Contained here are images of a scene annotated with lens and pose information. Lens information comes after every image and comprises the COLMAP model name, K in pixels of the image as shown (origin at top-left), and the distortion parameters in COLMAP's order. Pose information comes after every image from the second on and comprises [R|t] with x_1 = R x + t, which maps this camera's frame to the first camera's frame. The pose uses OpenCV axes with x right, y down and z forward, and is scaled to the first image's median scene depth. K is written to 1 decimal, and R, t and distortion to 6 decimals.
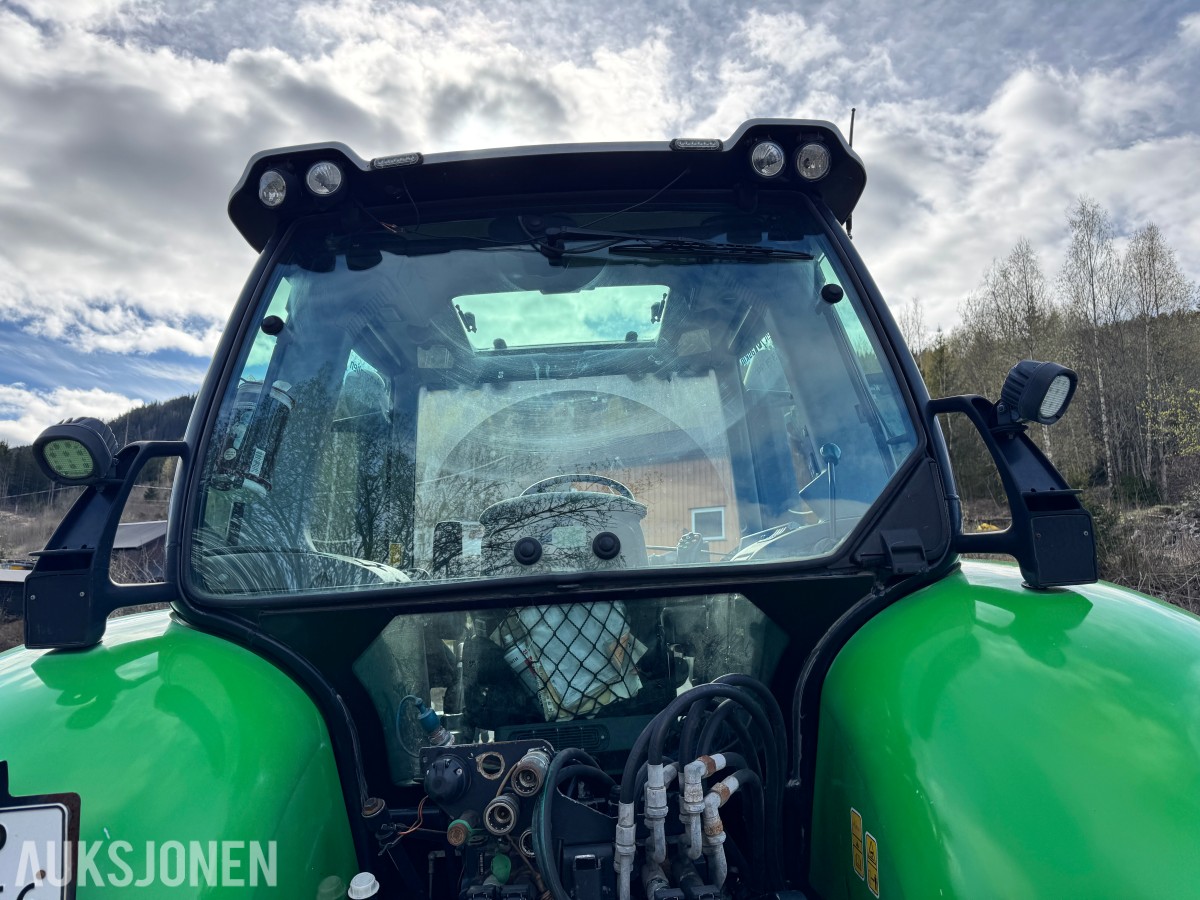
lens RADIAL K [[859.8, 0, 600.0], [0, 859.8, 450.0], [0, 0, 1]] dist [0.149596, -0.280423]
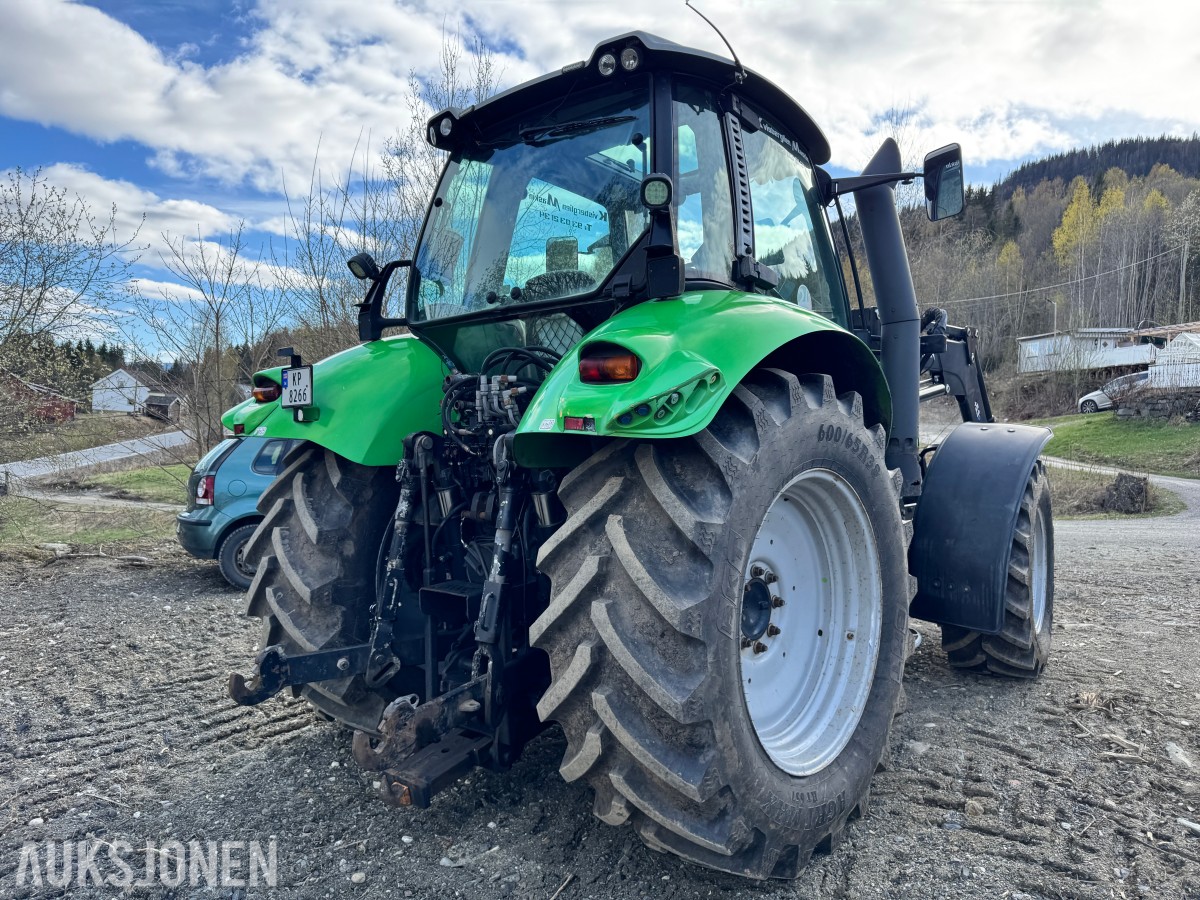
lens RADIAL K [[850.1, 0, 591.3], [0, 850.1, 450.0], [0, 0, 1]] dist [0.058555, -0.061907]
pose [[0.744408, 0.060899, -0.664942, 1.574907], [0.088688, 0.977992, 0.188857, 0.110069], [0.661809, -0.199559, 0.722624, -0.487333]]
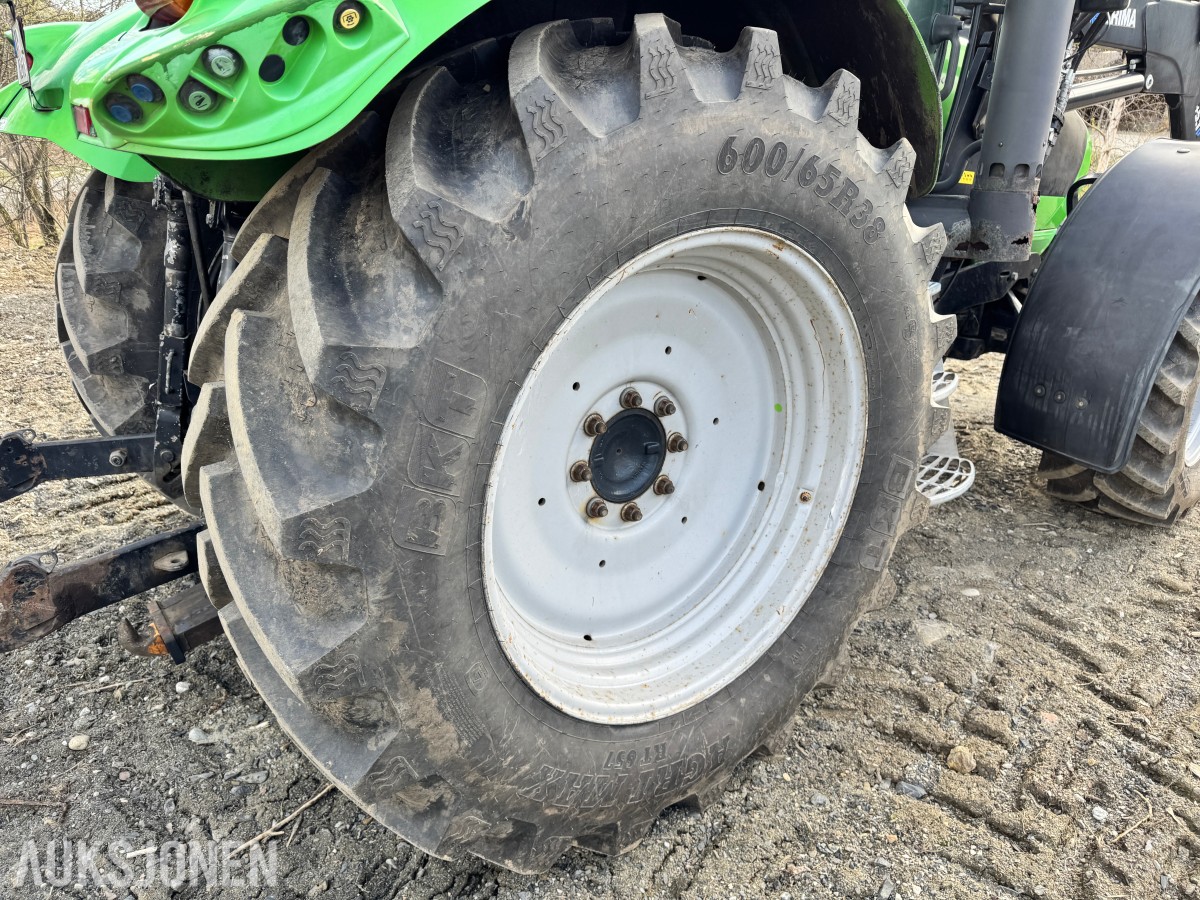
lens RADIAL K [[845.6, 0, 600.0], [0, 845.6, 450.0], [0, 0, 1]] dist [0.080644, -0.098475]
pose [[0.593162, 0.337125, -0.731099, 1.431913], [0.095810, 0.872091, 0.479873, 0.279114], [0.799362, -0.354688, 0.484991, 0.465148]]
